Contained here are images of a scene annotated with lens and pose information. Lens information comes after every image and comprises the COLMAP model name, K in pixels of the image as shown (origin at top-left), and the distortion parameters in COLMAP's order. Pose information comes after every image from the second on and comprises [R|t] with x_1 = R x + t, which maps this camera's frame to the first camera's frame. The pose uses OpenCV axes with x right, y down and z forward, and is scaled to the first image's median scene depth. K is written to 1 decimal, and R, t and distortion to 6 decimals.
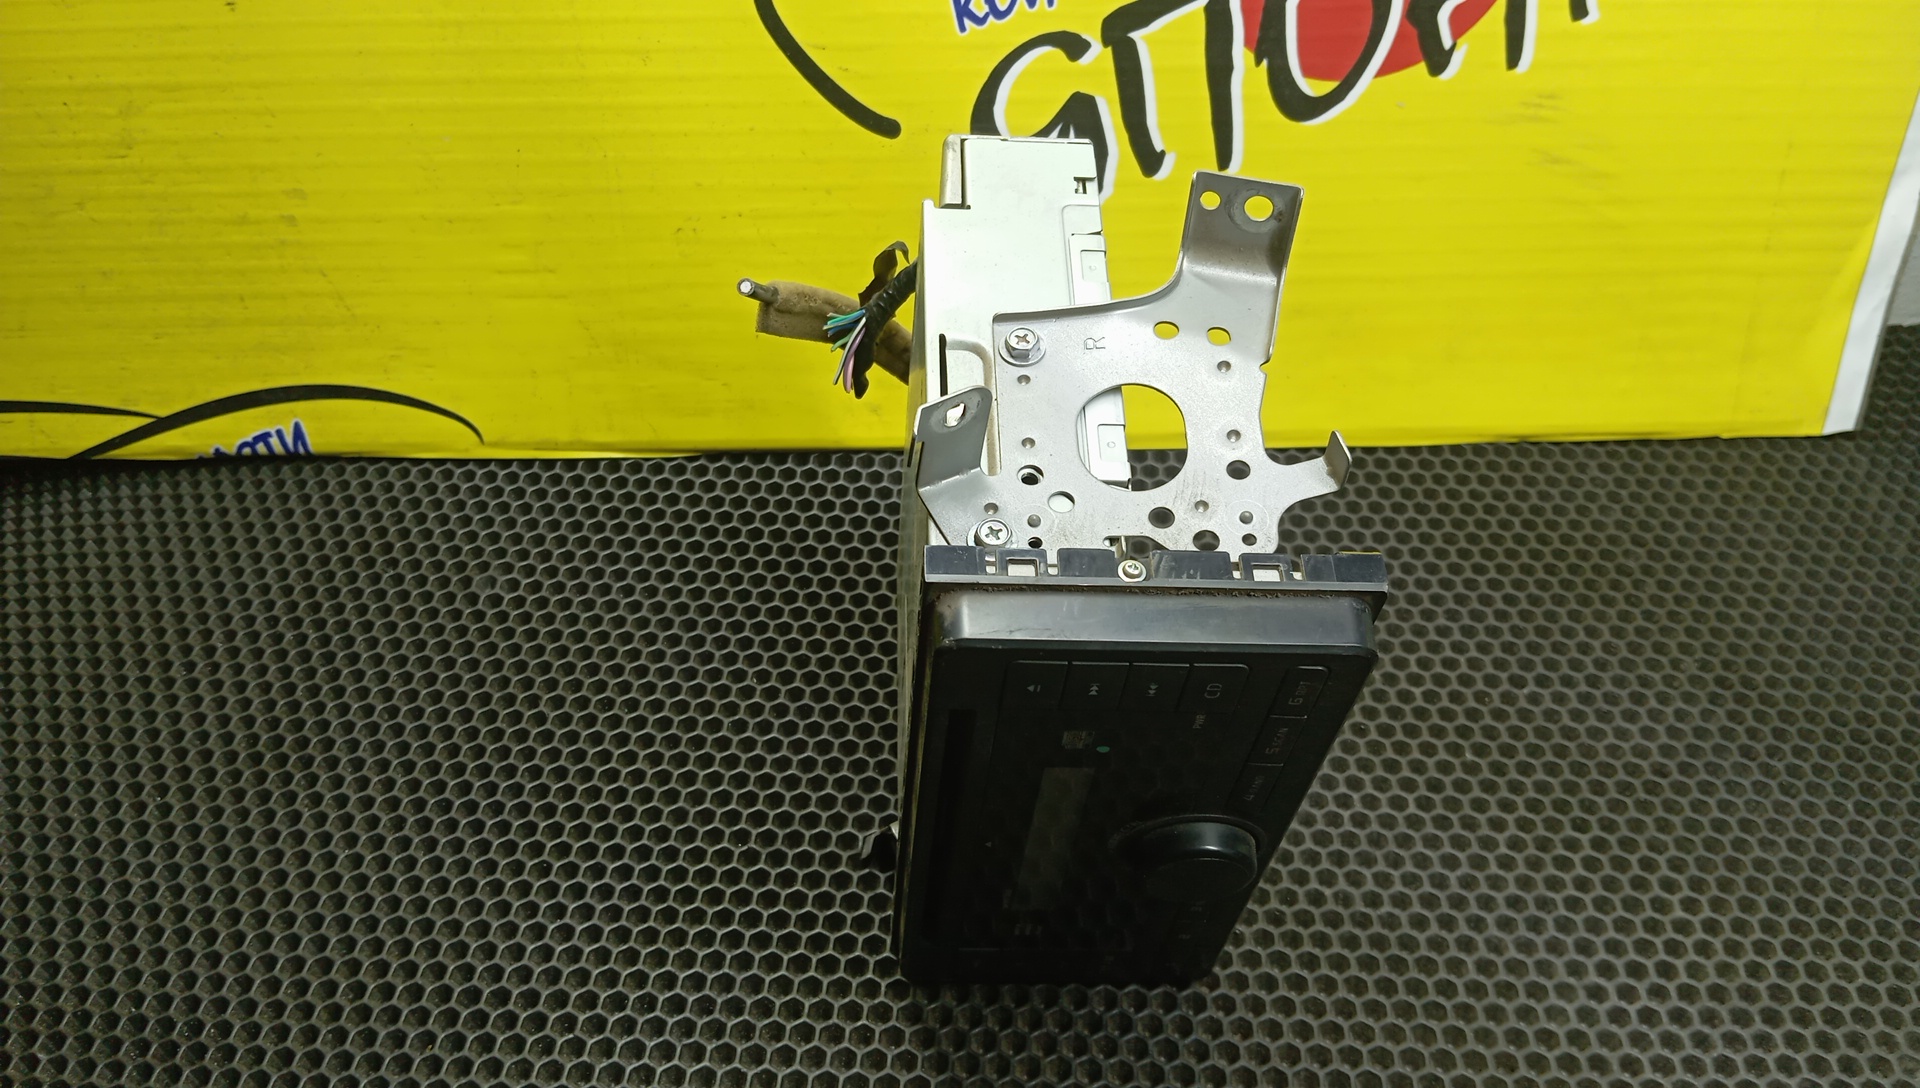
lens RADIAL K [[1625.2, 0, 933.2], [0, 1625.2, 524.4], [0, 0, 1]] dist [0.043299, -0.149635]
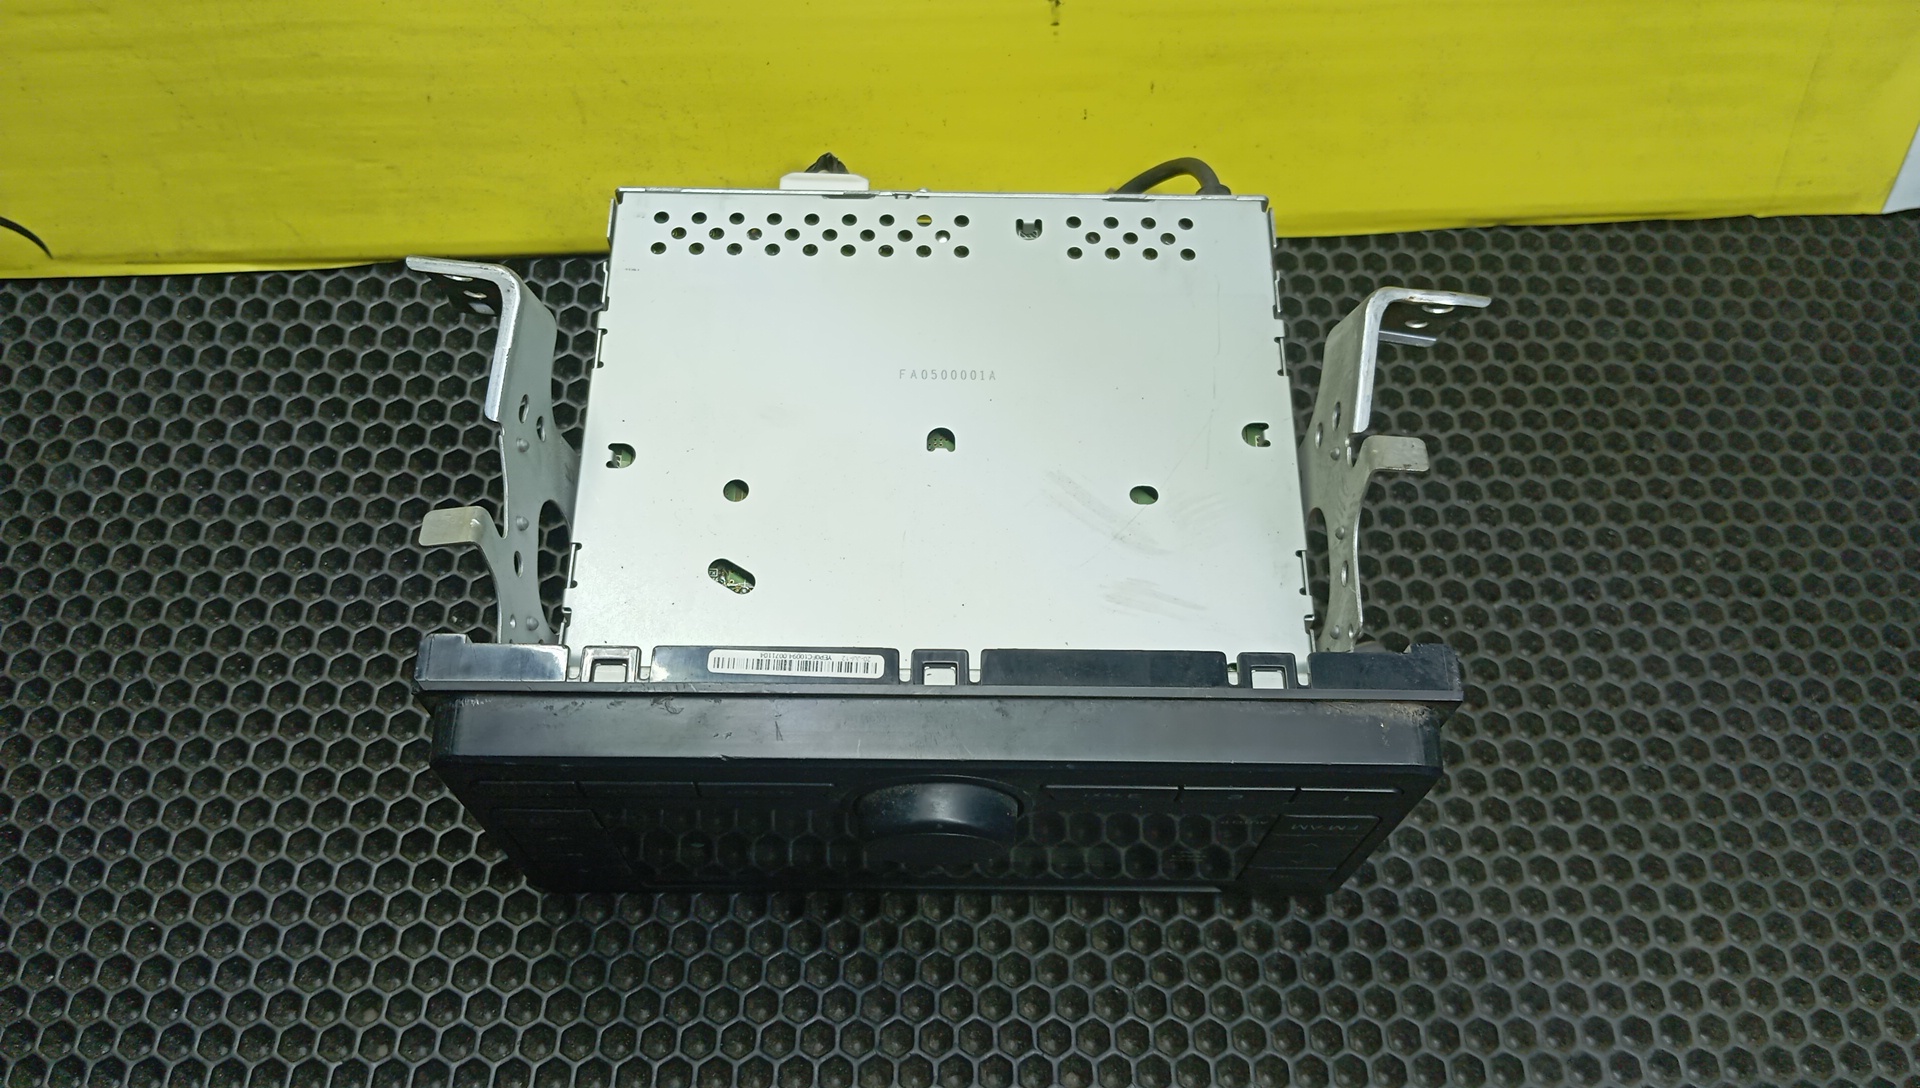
lens RADIAL K [[1625.2, 0, 960.2], [0, 1625.2, 544.1], [0, 0, 1]] dist [0.043299, -0.149635]
pose [[0.995776, -0.034759, 0.084979, 0.049204], [0.010975, 0.963994, 0.265698, -0.115917], [-0.091155, -0.263643, 0.960304, 0.279931]]
